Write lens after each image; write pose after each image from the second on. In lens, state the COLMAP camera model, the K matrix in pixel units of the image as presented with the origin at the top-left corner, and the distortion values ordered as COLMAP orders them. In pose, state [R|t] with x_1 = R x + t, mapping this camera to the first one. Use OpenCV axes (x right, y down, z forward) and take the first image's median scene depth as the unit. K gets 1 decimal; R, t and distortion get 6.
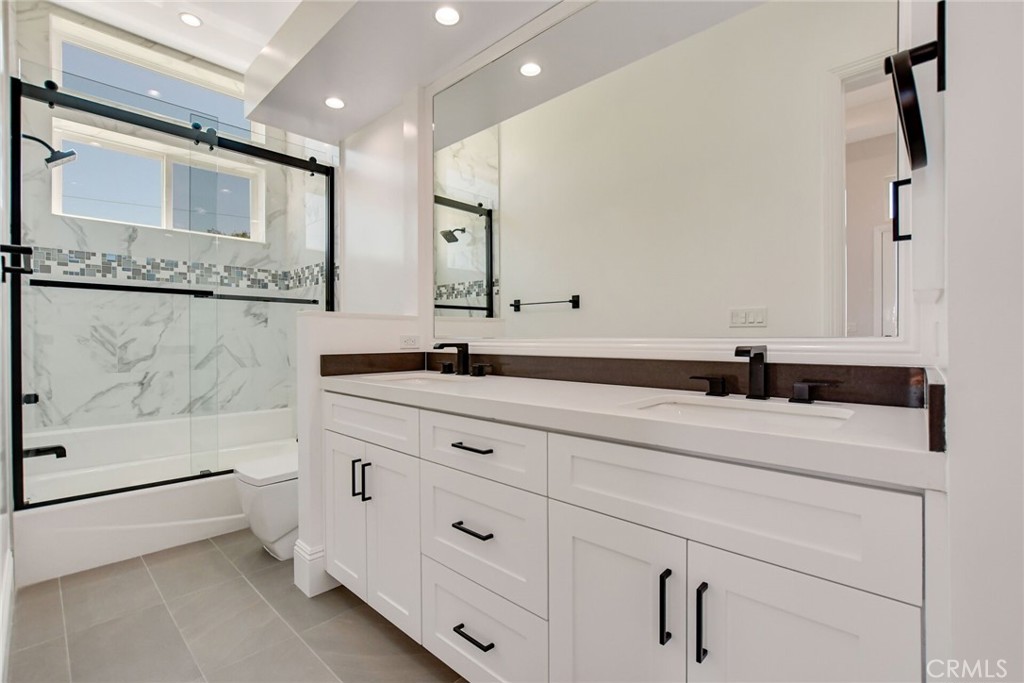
lens RADIAL K [[460.2, 0, 508.0], [0, 460.2, 349.3], [0, 0, 1]] dist [-0.019852, 0.000931]
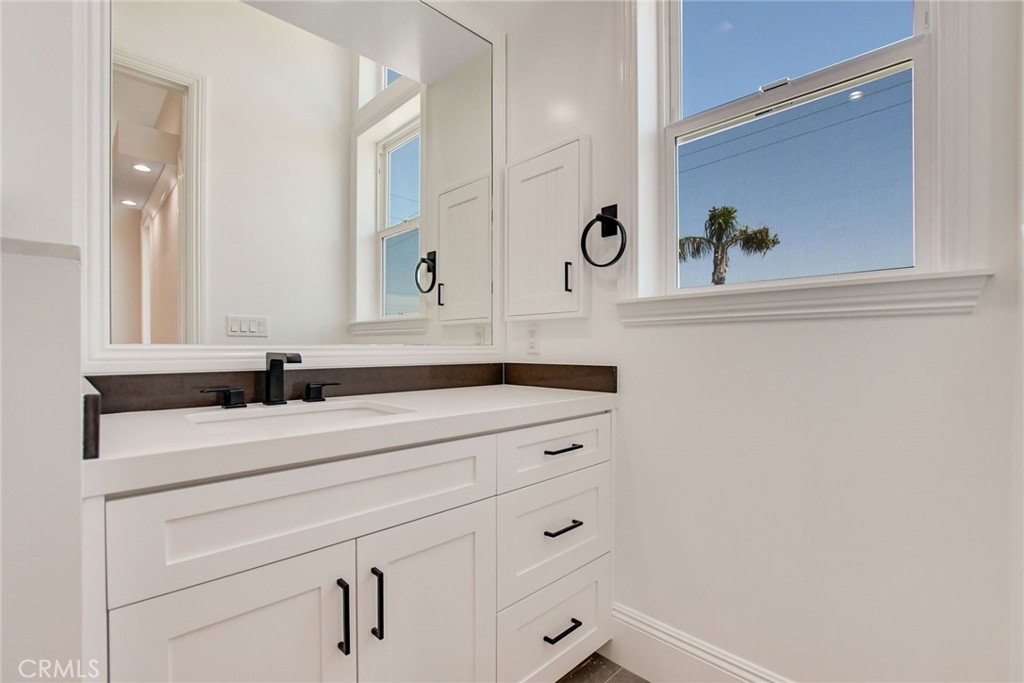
lens RADIAL K [[460.2, 0, 508.0], [0, 460.2, 349.3], [0, 0, 1]] dist [-0.019852, 0.000931]
pose [[0.044440, -0.004915, 0.999000, -0.720542], [0.018855, 0.999814, 0.004080, -0.015223], [-0.998834, 0.018655, 0.044524, 0.680711]]
